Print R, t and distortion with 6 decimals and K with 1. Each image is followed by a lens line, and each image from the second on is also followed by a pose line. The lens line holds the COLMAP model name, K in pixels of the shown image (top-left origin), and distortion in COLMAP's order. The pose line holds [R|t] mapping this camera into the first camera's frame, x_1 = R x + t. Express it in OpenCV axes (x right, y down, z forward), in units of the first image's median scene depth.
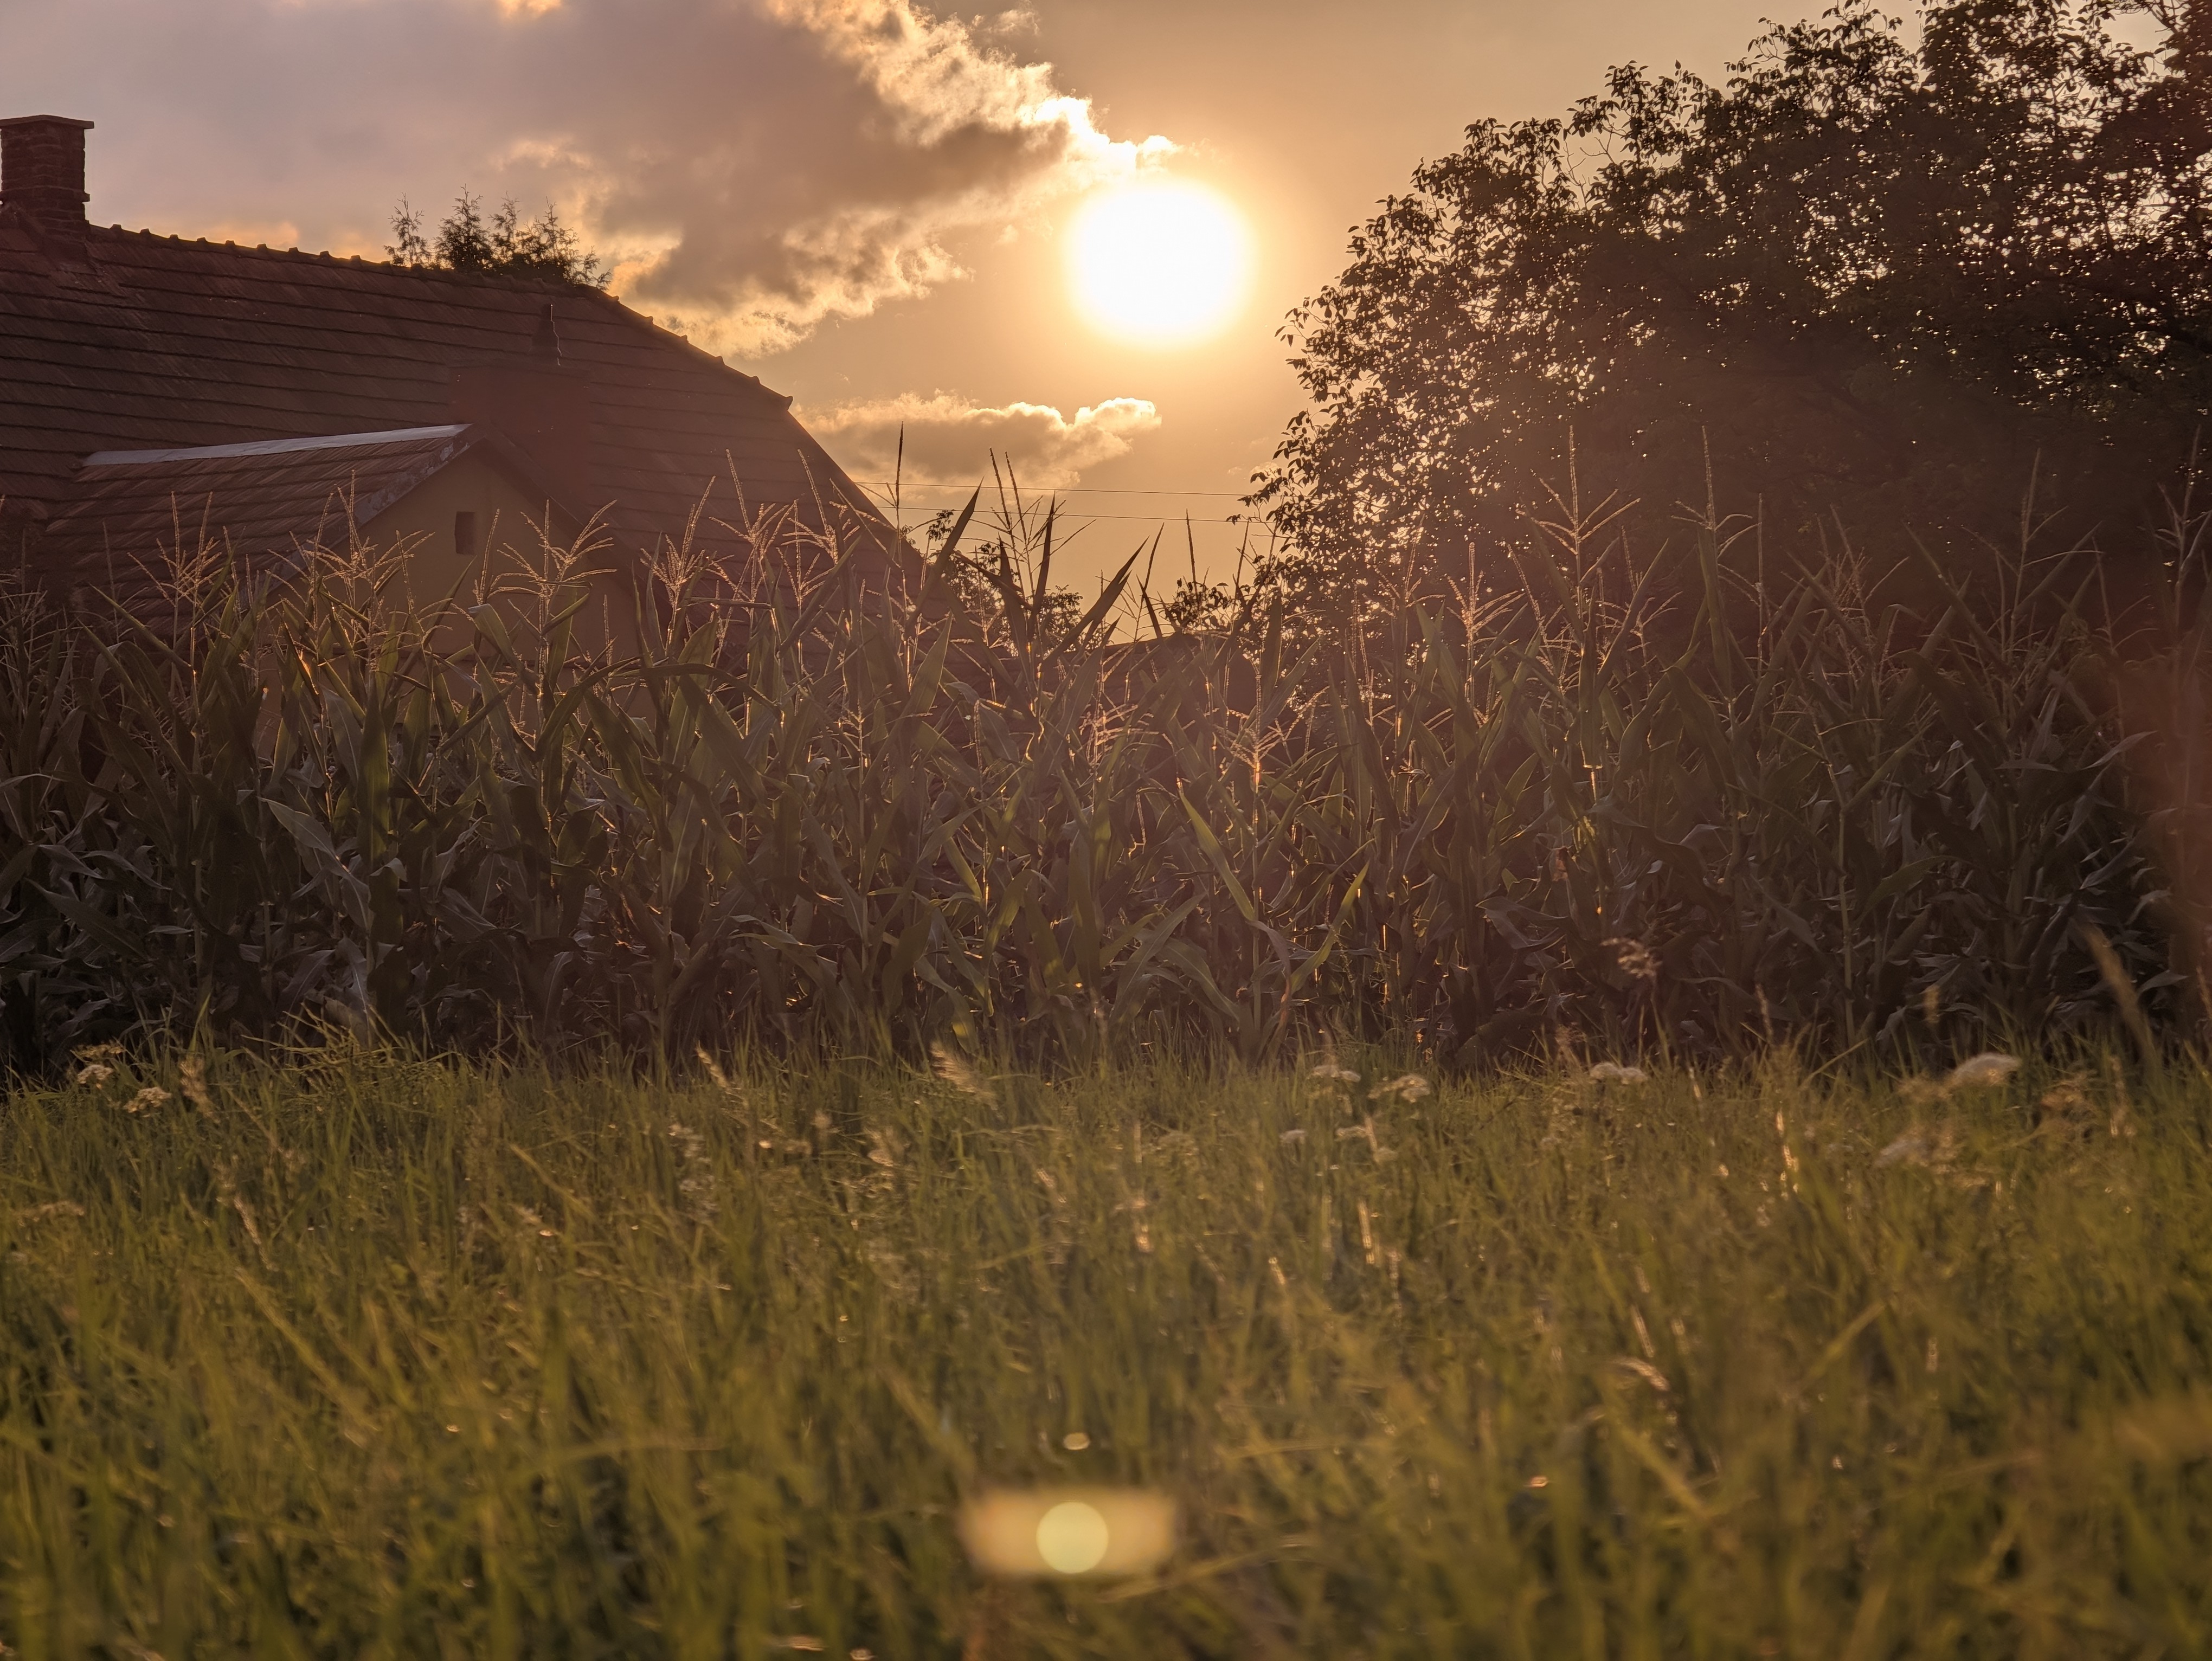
lens RADIAL K [[6789.0, 0, 1102.1], [0, 6789.0, 840.0], [0, 0, 1]] dist [0.148734, 0.000000]
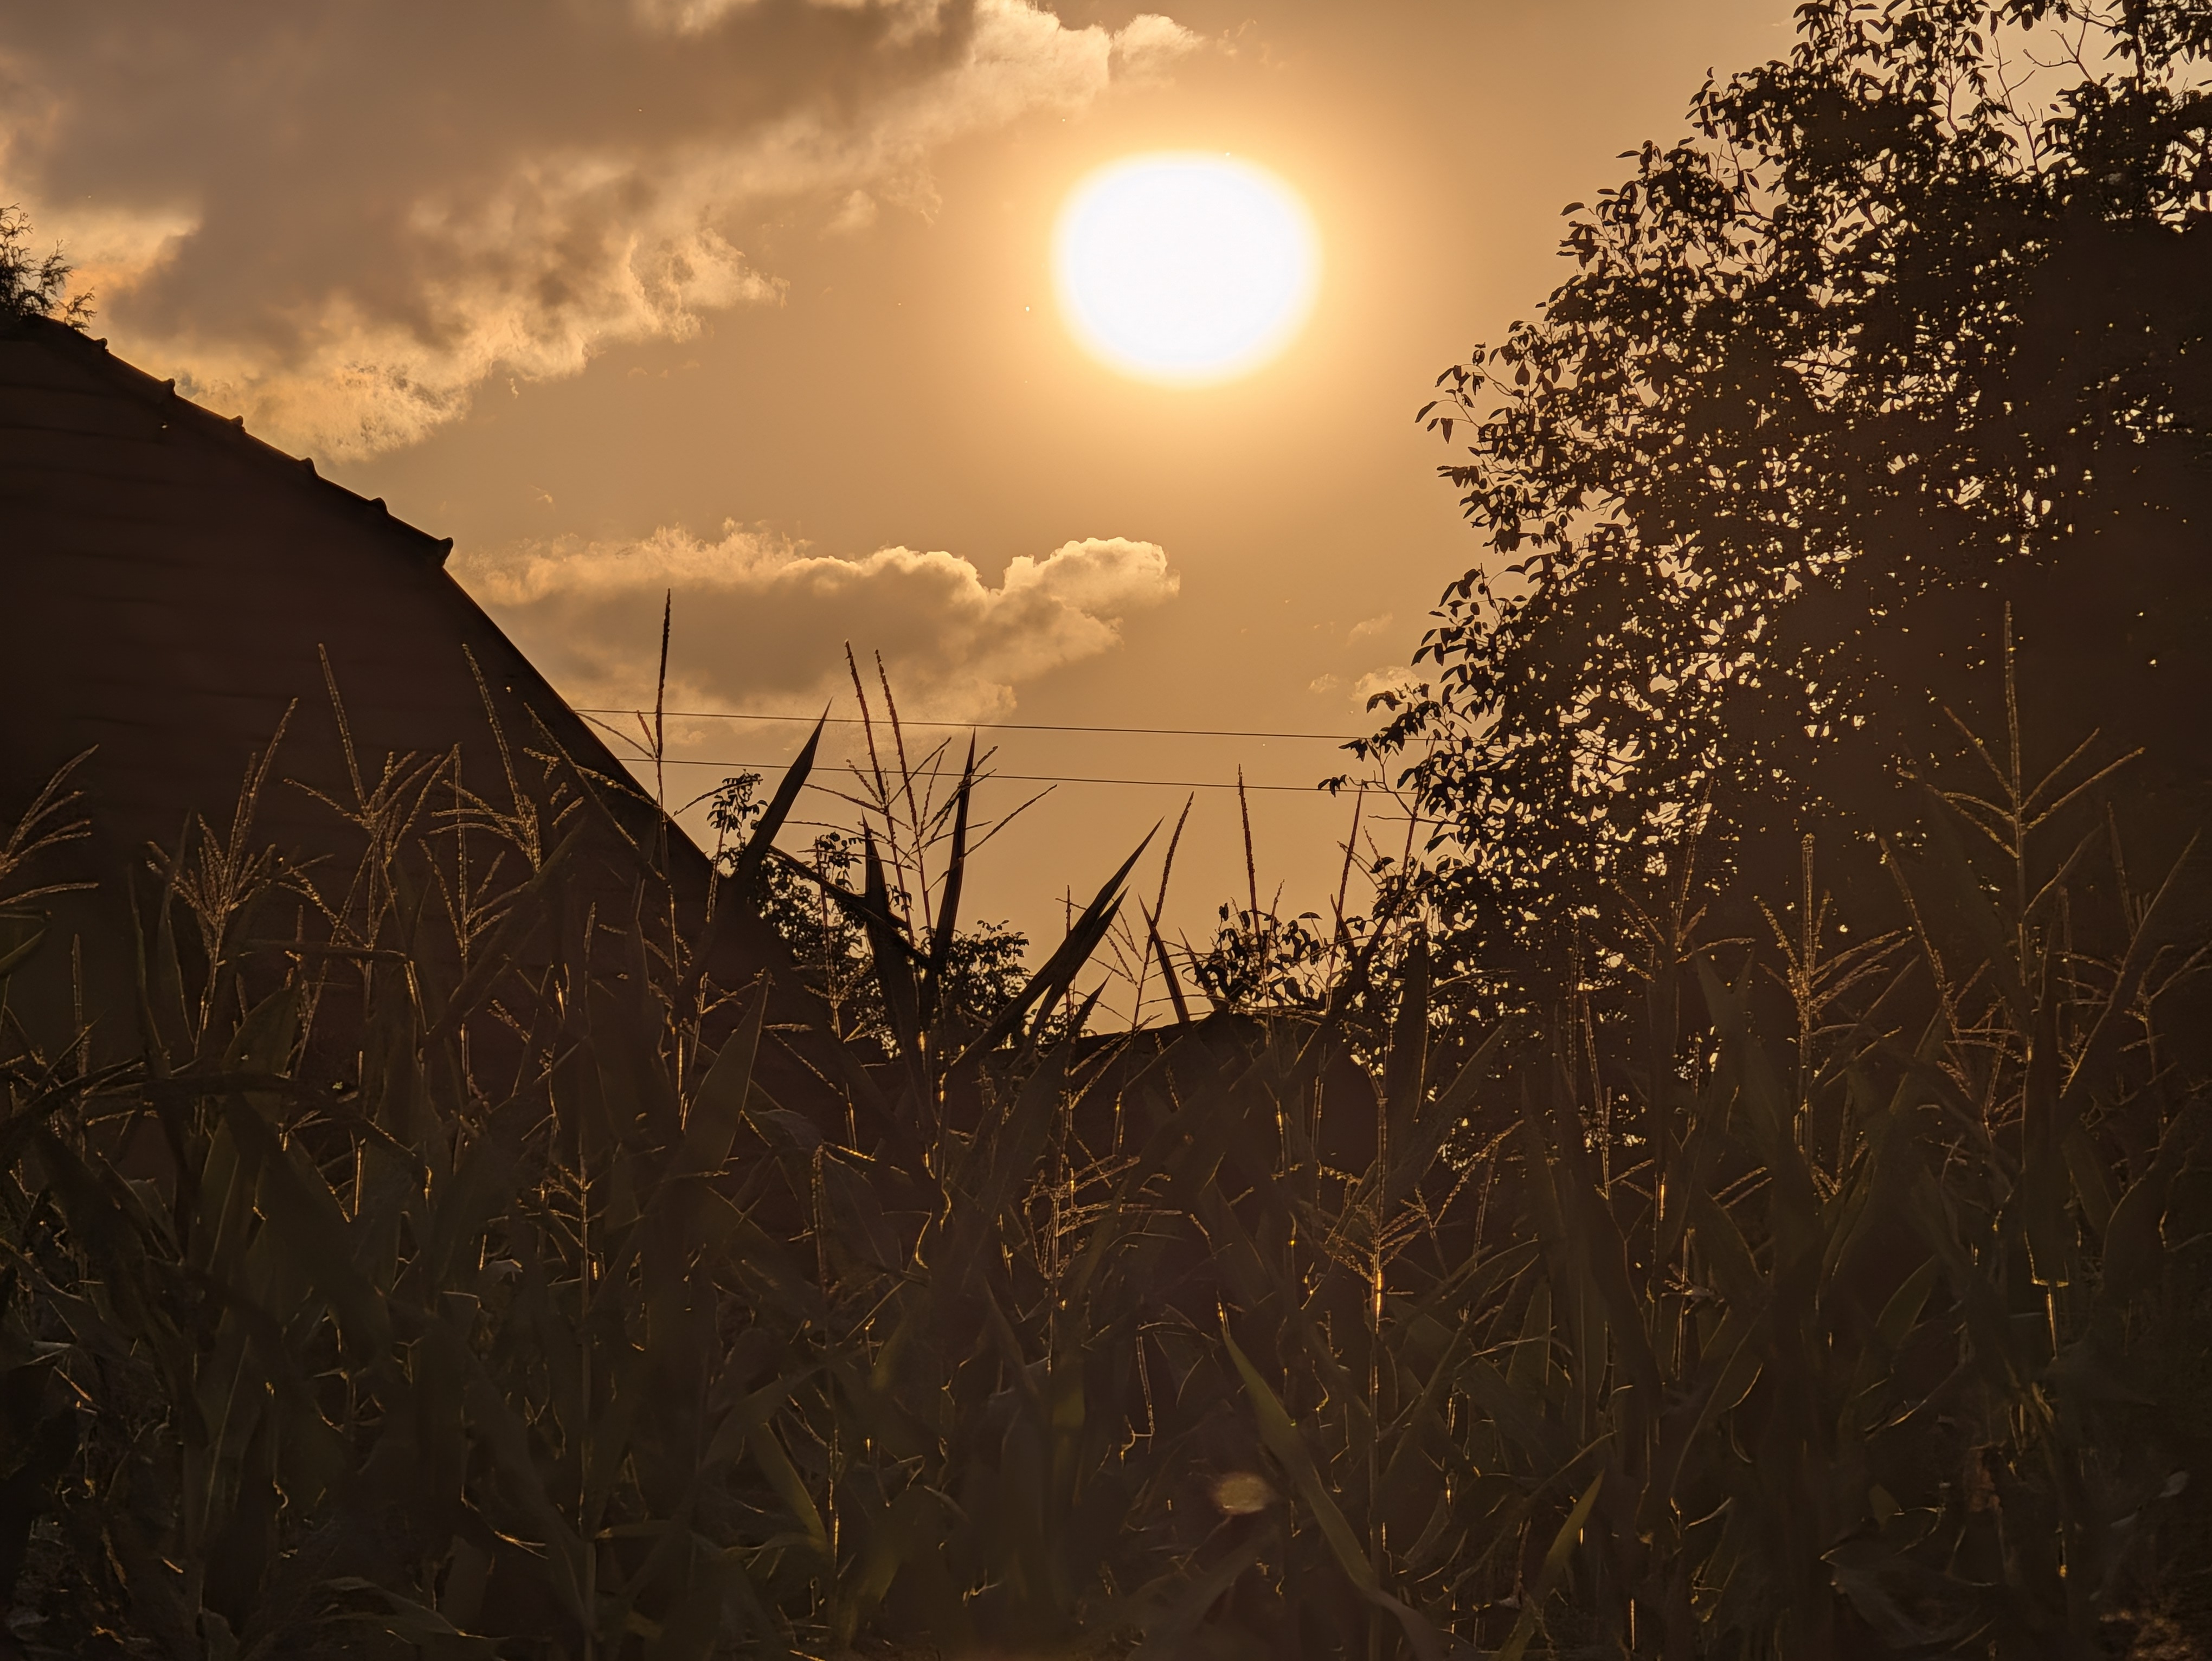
lens RADIAL K [[6970.6, 0, 1113.5], [0, 6970.6, 825.7], [0, 0, 1]] dist [0.004581, 0.000000]
pose [[0.999898, 0.003642, -0.013775, 0.010314], [-0.003886, 0.999835, -0.017758, -0.035104], [0.013708, 0.017810, 0.999747, 0.486394]]
